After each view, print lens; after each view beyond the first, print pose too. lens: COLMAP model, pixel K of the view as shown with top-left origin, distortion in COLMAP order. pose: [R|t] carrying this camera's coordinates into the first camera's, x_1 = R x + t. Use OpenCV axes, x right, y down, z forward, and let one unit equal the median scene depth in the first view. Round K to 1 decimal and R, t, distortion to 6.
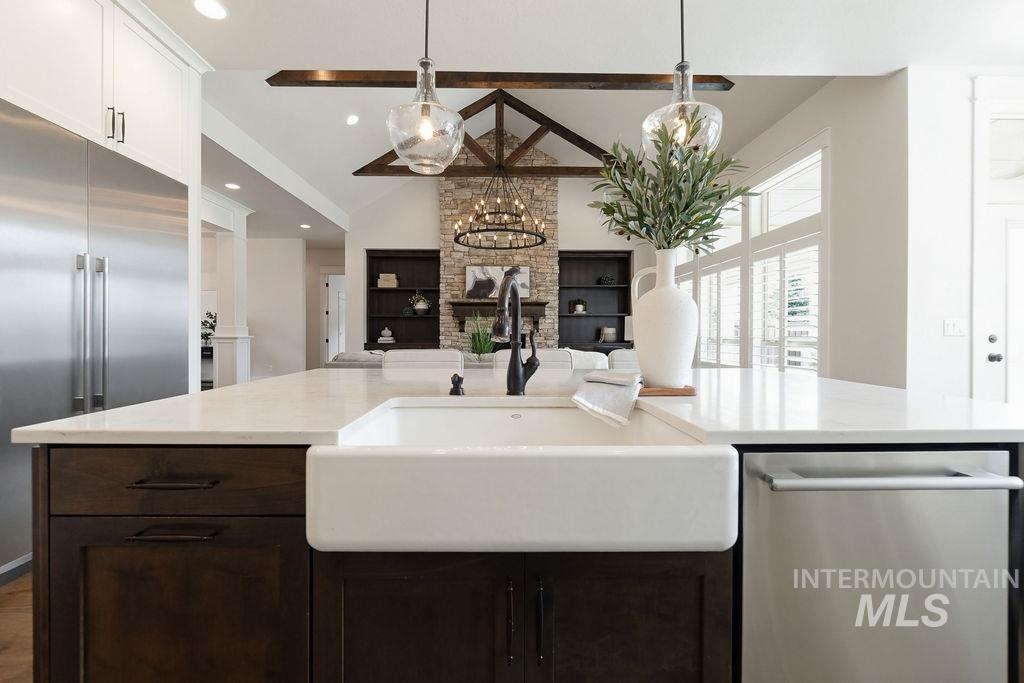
lens RADIAL K [[444.0, 0, 507.0], [0, 444.0, 337.2], [0, 0, 1]] dist [0.000036, -0.000275]
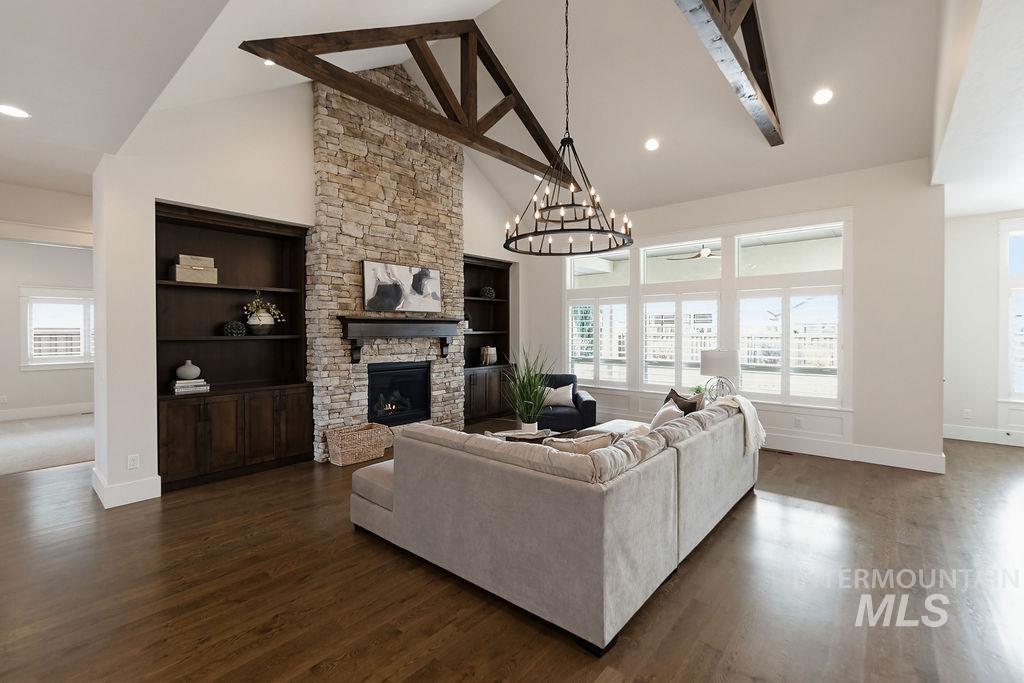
lens RADIAL K [[442.9, 0, 503.2], [0, 442.9, 335.0], [0, 0, 1]] dist [-0.003685, -0.000390]
pose [[0.672657, -0.011794, 0.739860, -0.428909], [0.010048, 0.999926, 0.006804, -0.054290], [-0.739886, 0.002857, 0.672726, 0.415921]]
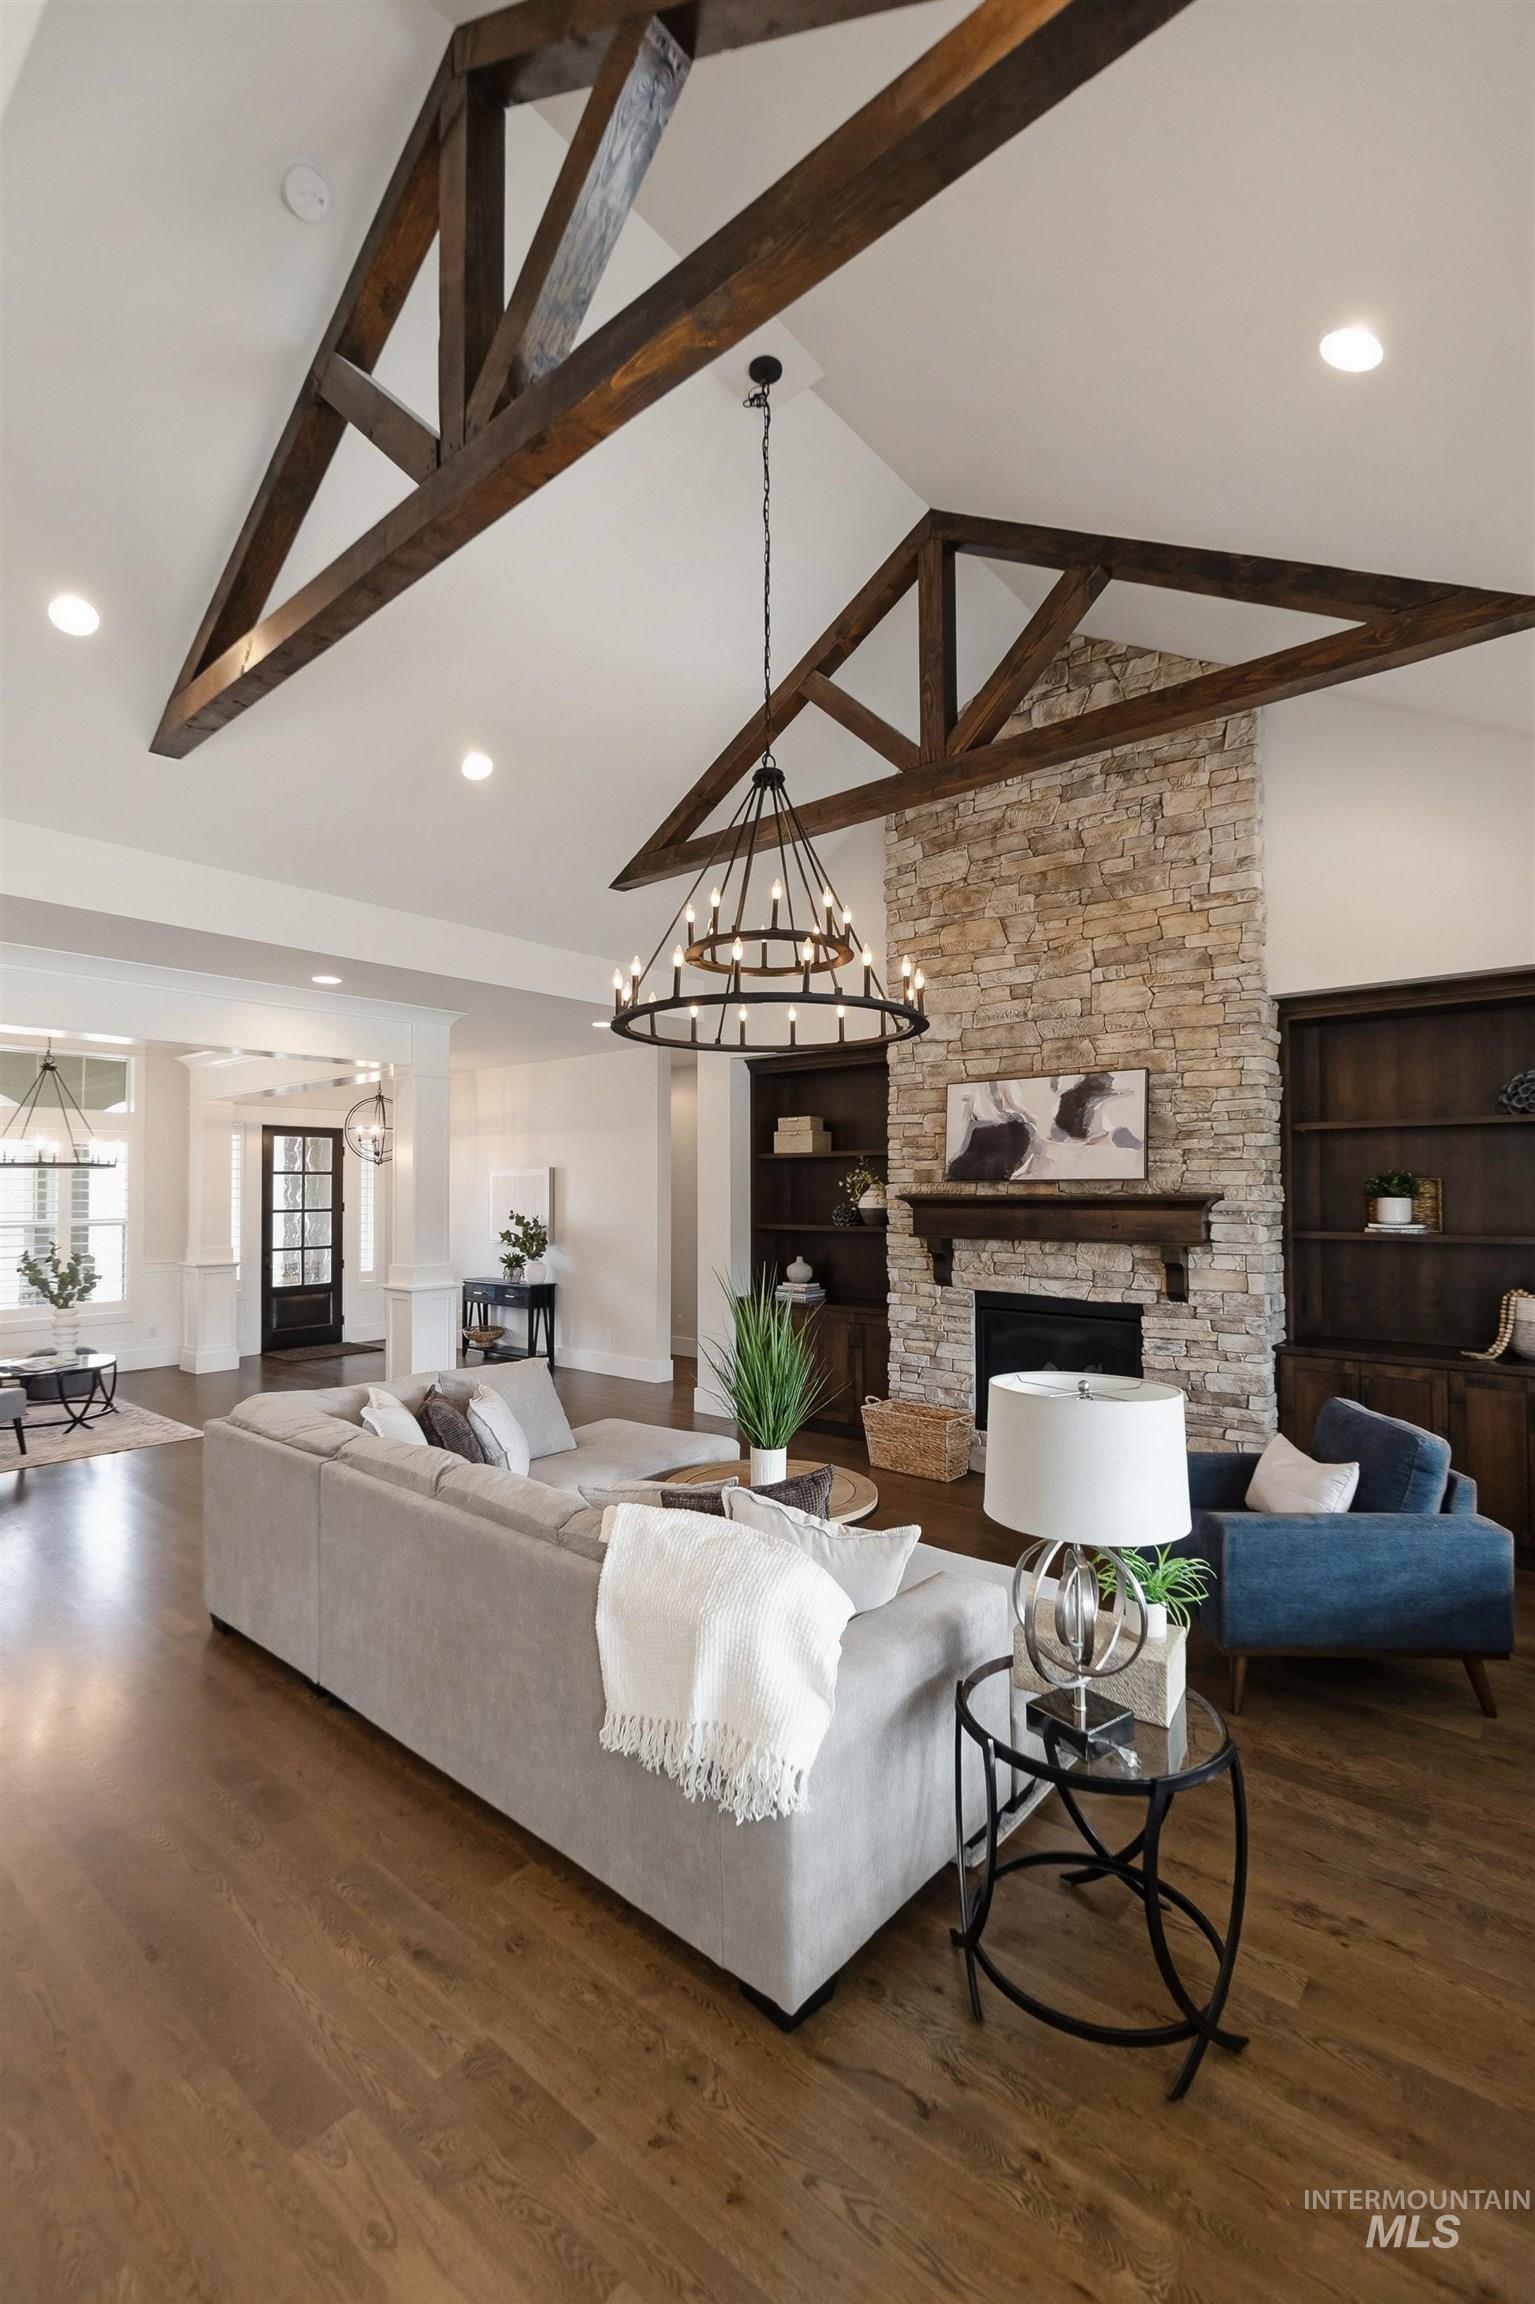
lens RADIAL K [[996.6, 0, 755.5], [0, 996.6, 1164.9], [0, 0, 1]] dist [-0.003685, -0.000390]
pose [[0.749680, -0.021470, -0.661452, 0.283449], [-0.004347, 0.999292, -0.037363, -0.072529], [0.661786, 0.030886, 0.749056, 0.354651]]
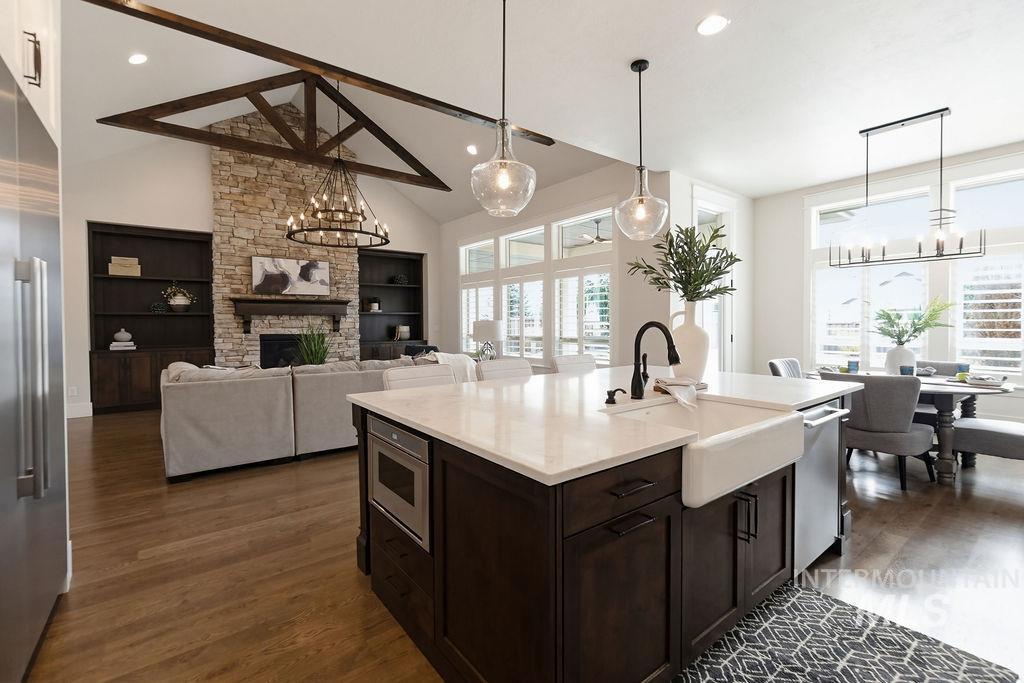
lens RADIAL K [[447.9, 0, 506.2], [0, 447.9, 332.1], [0, 0, 1]] dist [-0.001306, -0.000179]
pose [[0.806483, -0.019193, 0.590946, -0.208465], [0.012941, 0.999807, 0.014811, -0.020202], [-0.591116, -0.004297, 0.806575, 0.012305]]
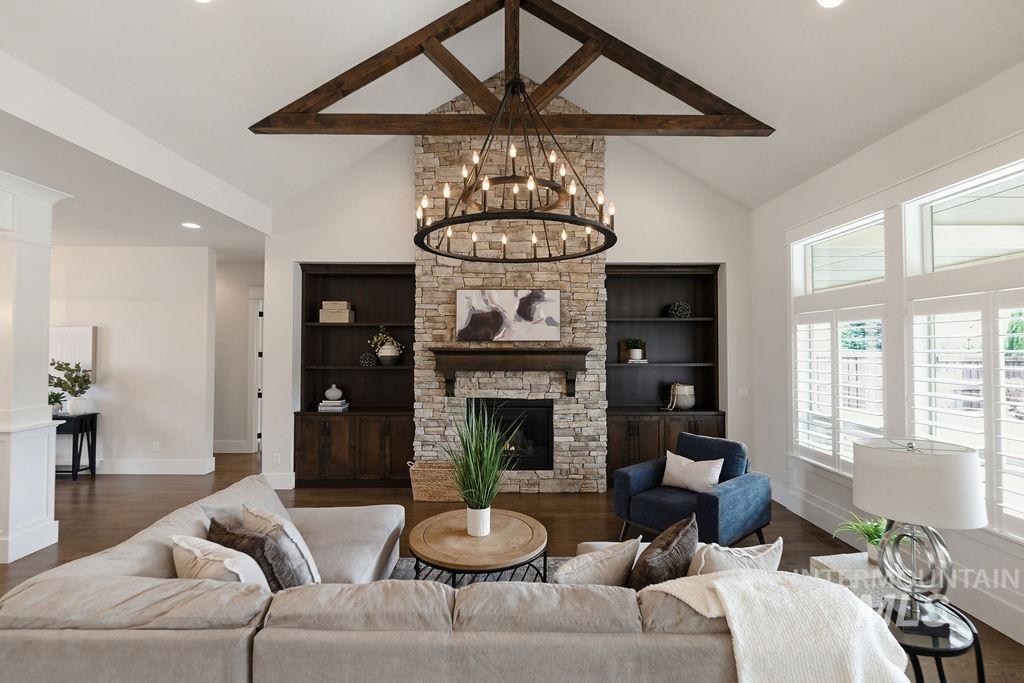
lens RADIAL K [[453.7, 0, 512.0], [0, 453.7, 338.1], [0, 0, 1]] dist [-0.009487, -0.000412]
pose [[0.999969, -0.001208, -0.007760, -0.010764], [0.000974, 0.999546, -0.030122, -0.073382], [0.007792, 0.030113, 0.999516, 0.371337]]
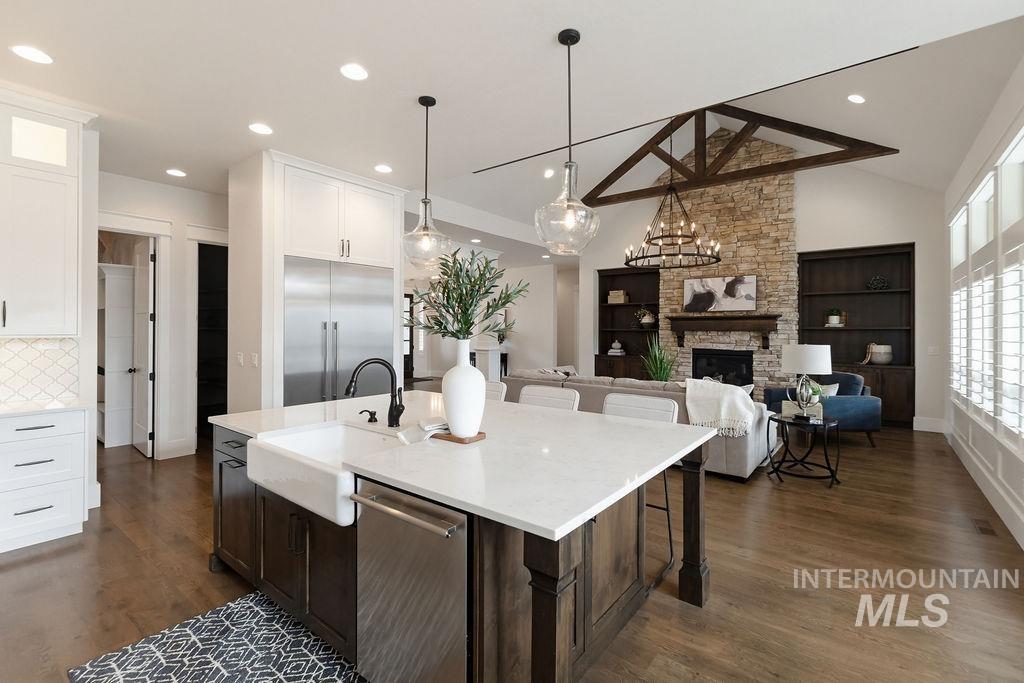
lens RADIAL K [[454.3, 0, 522.7], [0, 454.3, 326.5], [0, 0, 1]] dist [-0.003663, -0.000816]
pose [[0.782905, -0.003142, -0.622134, 0.248500], [-0.009122, 0.999822, -0.016528, -0.036951], [0.622075, 0.018614, 0.782736, -0.001360]]
